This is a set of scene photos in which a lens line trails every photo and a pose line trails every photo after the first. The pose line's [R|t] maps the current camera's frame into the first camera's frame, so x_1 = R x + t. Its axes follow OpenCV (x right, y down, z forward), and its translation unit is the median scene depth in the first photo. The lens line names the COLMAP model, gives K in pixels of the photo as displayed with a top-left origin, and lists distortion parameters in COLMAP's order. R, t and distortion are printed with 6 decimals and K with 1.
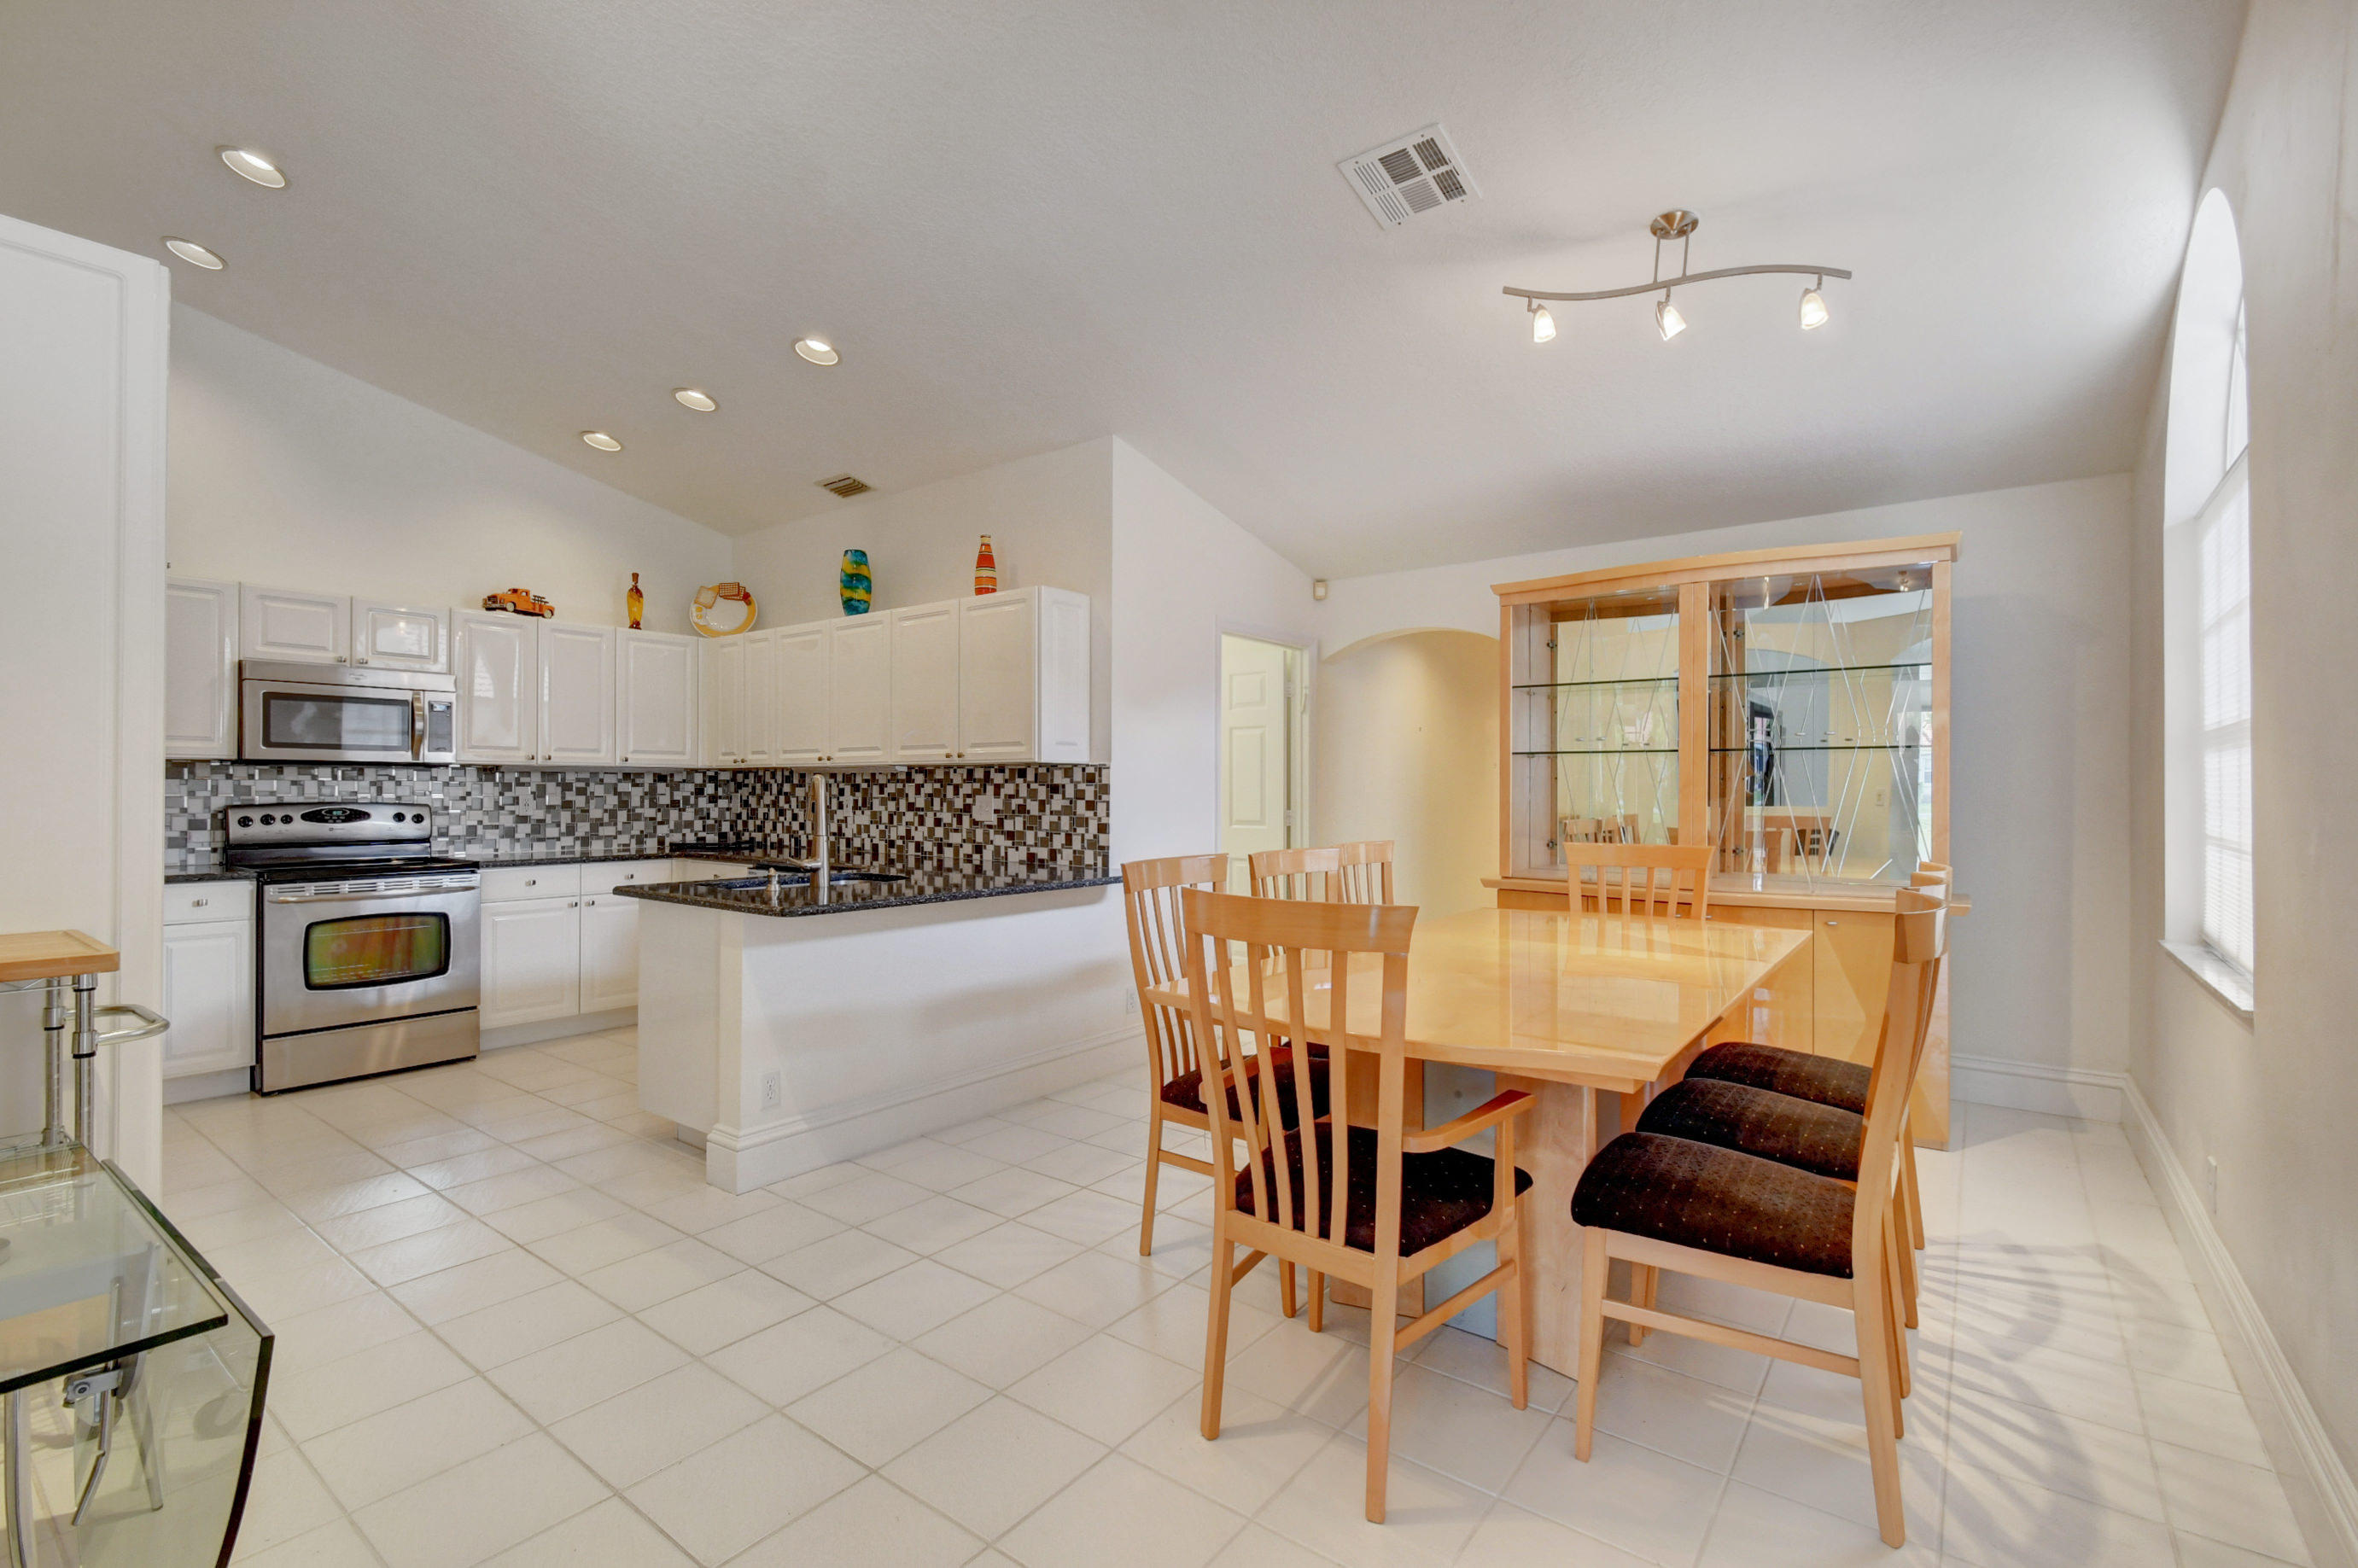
lens RADIAL K [[1044.1, 0, 1186.9], [0, 1044.1, 790.6], [0, 0, 1]] dist [0.006485, -0.003079]
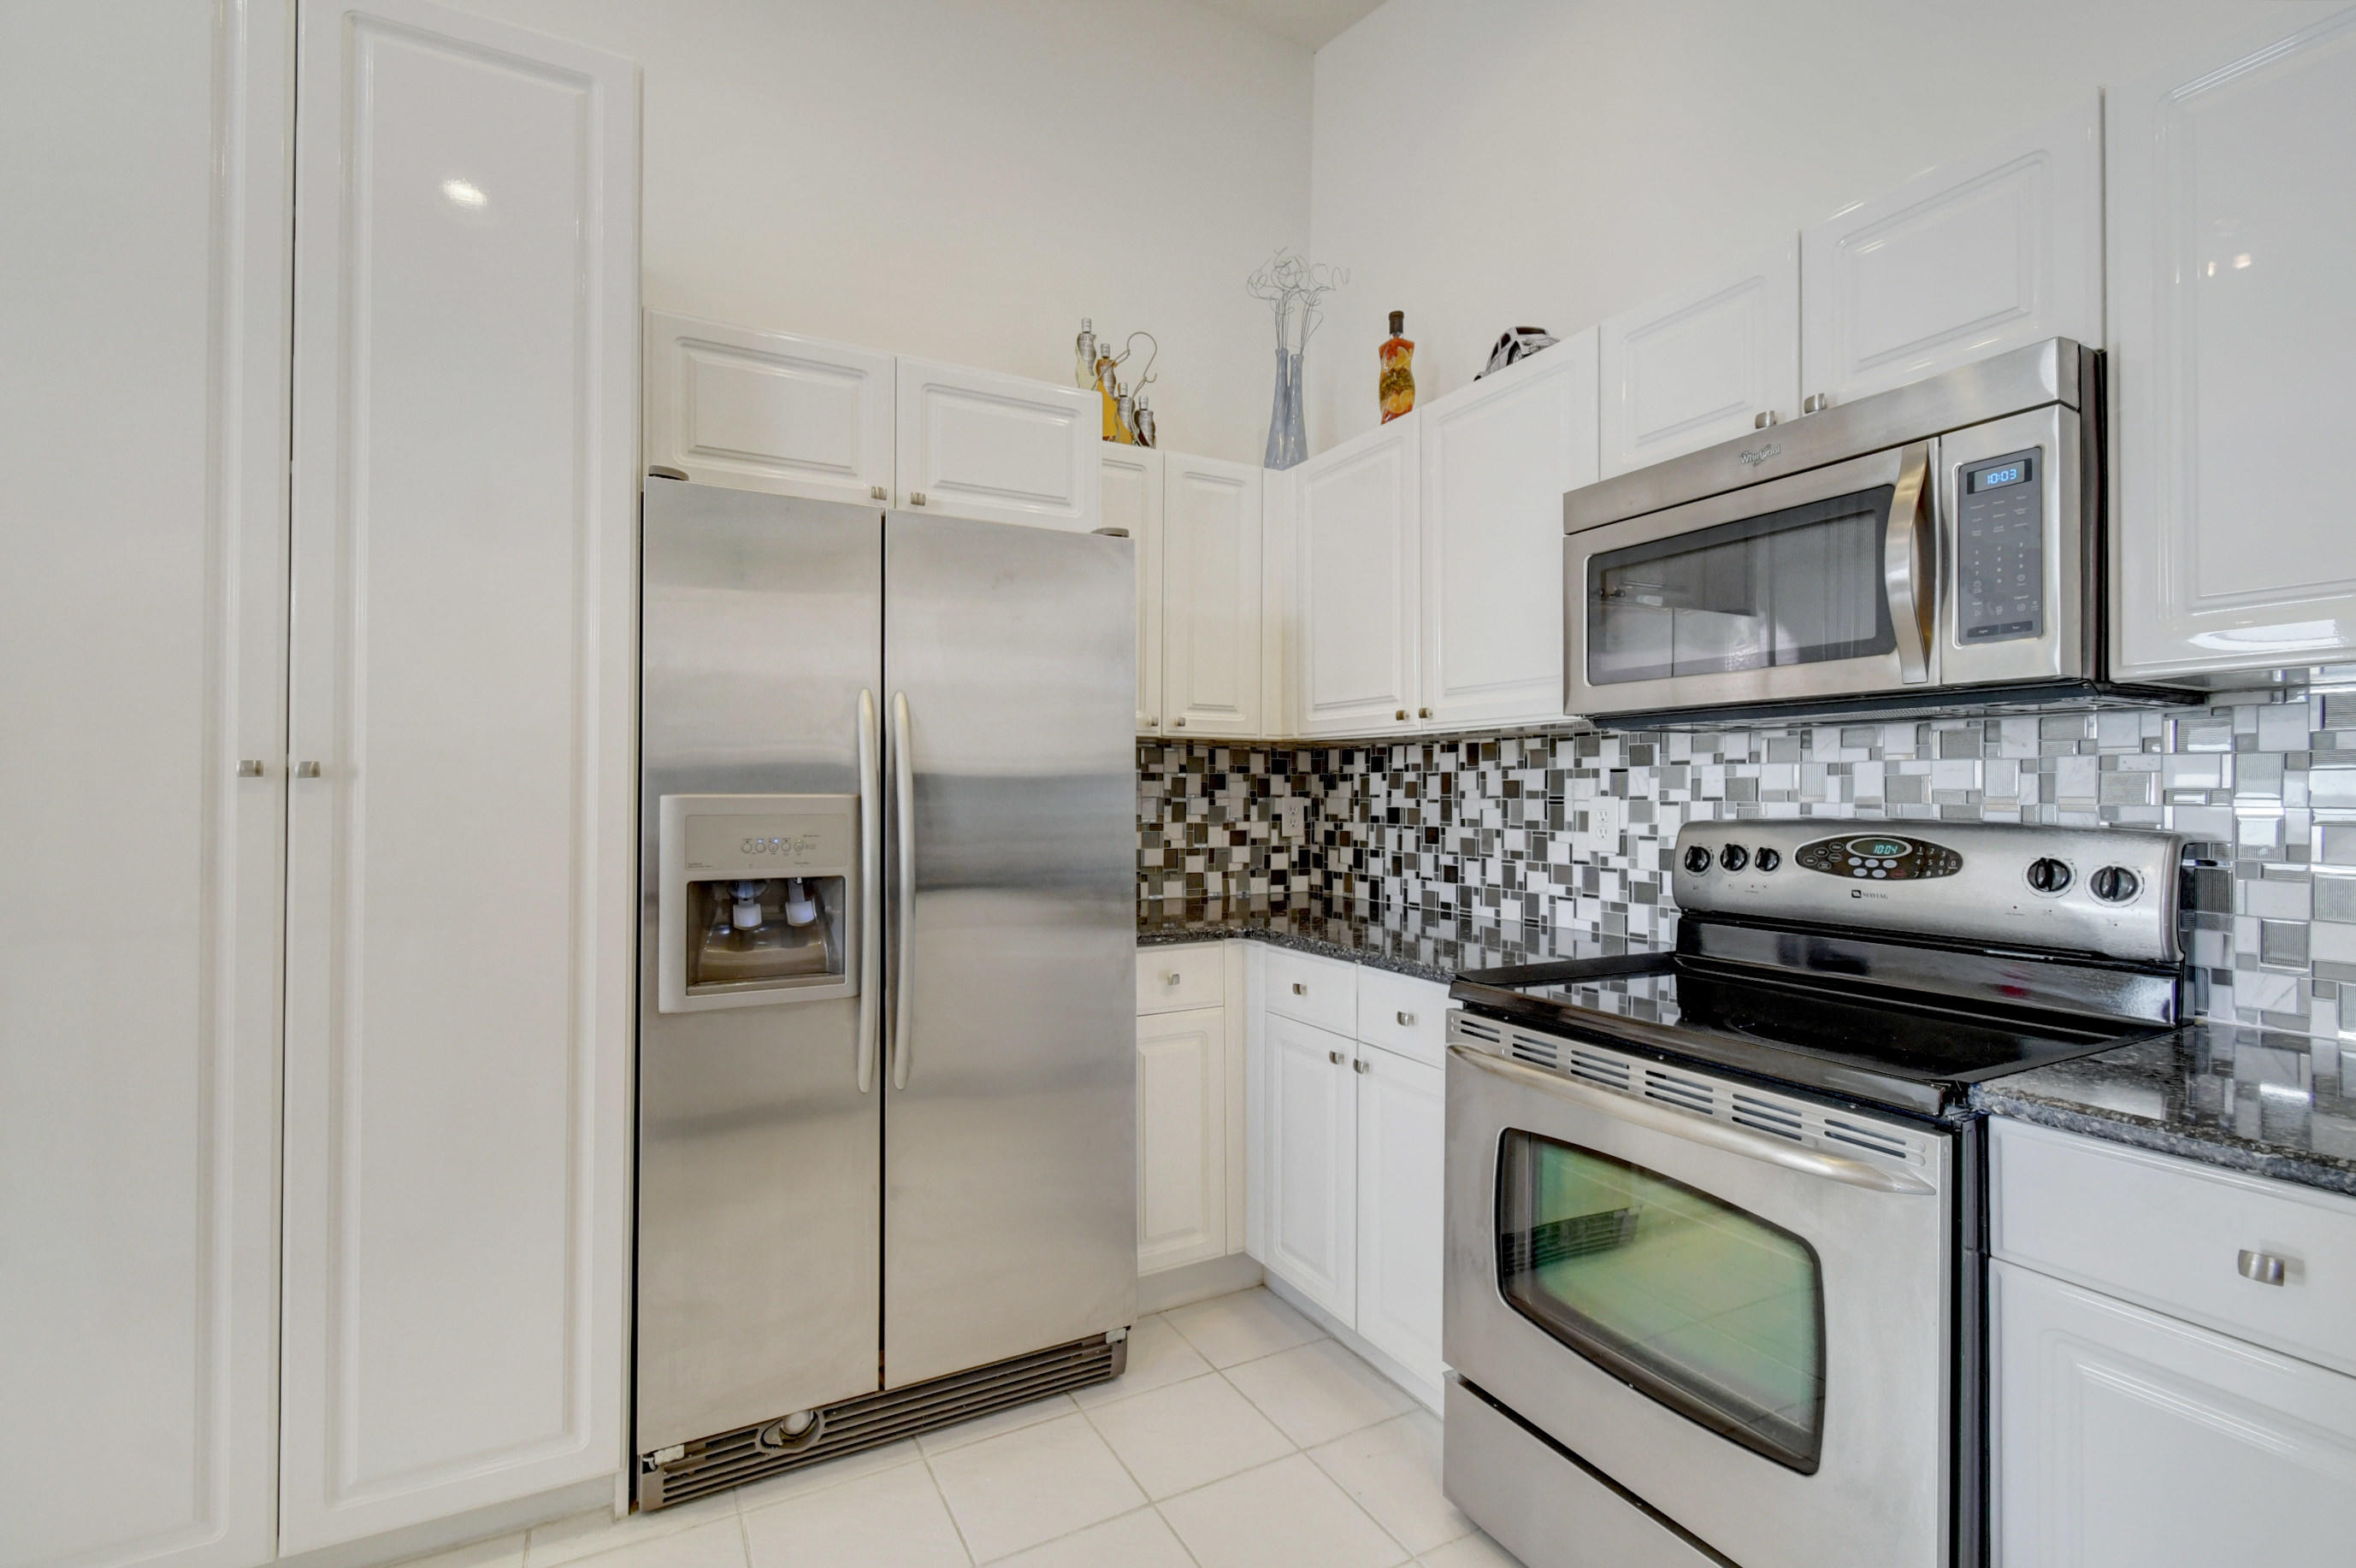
lens RADIAL K [[1043.2, 0, 1154.3], [0, 1043.2, 791.9], [0, 0, 1]] dist [0.006485, -0.003079]
pose [[-0.430992, -0.003012, -0.902351, -0.381668], [-0.000066, 0.999995, -0.003306, 0.002575], [0.902356, -0.001365, -0.430990, 0.929484]]
